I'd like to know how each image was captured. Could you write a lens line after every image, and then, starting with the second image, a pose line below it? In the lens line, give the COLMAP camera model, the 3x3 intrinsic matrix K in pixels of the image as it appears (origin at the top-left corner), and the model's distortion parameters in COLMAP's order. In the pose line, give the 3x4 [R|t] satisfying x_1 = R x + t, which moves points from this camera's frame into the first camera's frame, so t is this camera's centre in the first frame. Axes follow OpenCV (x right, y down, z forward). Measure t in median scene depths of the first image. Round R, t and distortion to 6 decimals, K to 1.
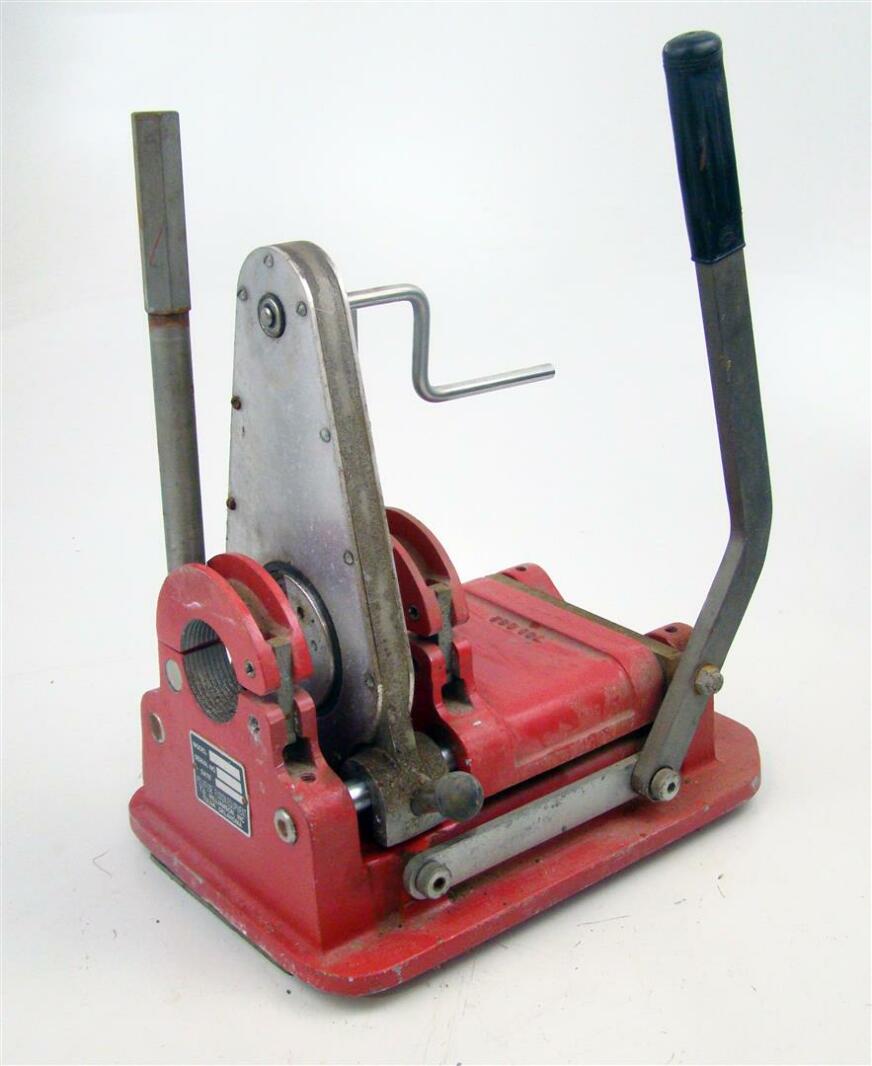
lens RADIAL K [[1450.6, 0, 437.9], [0, 1450.6, 537.2], [0, 0, 1]] dist [-0.130564, 0.000000]
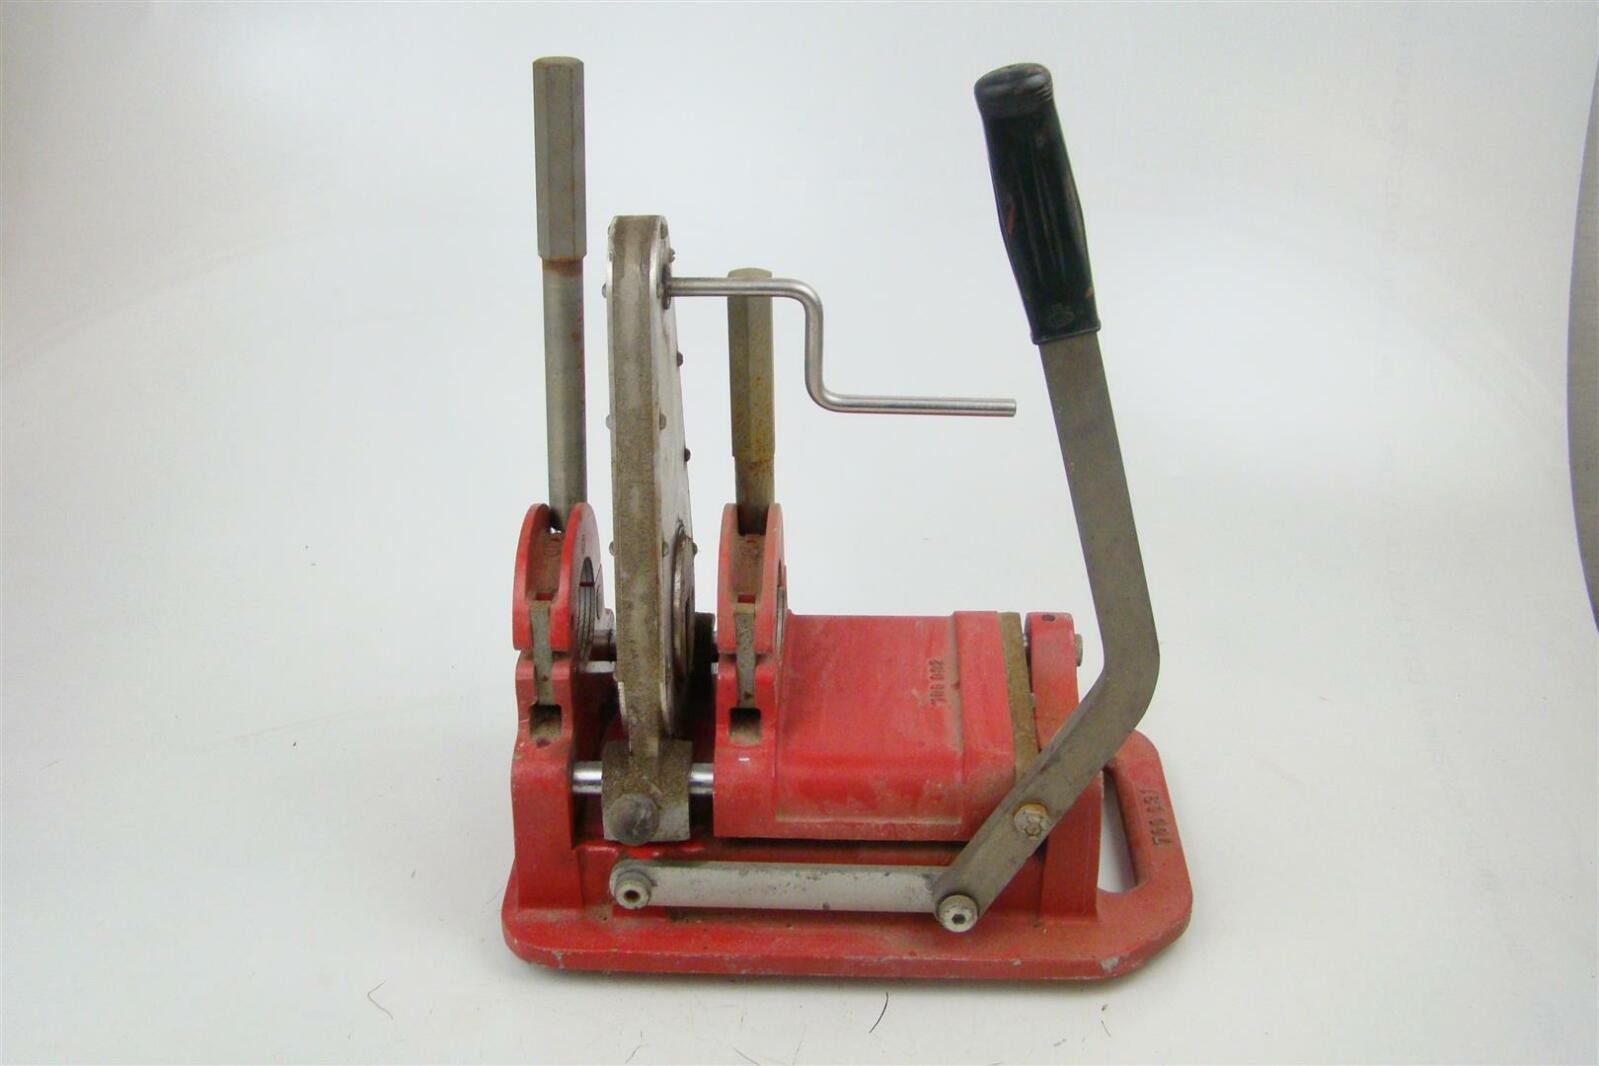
lens RADIAL K [[1716.1, 0, 798.1], [0, 1716.1, 522.1], [0, 0, 1]] dist [-0.136588, 0.000000]
pose [[0.756980, 0.304452, -0.578178, 0.631514], [-0.244720, 0.952518, 0.181169, -0.220498], [0.605882, 0.004350, 0.795542, 0.143995]]
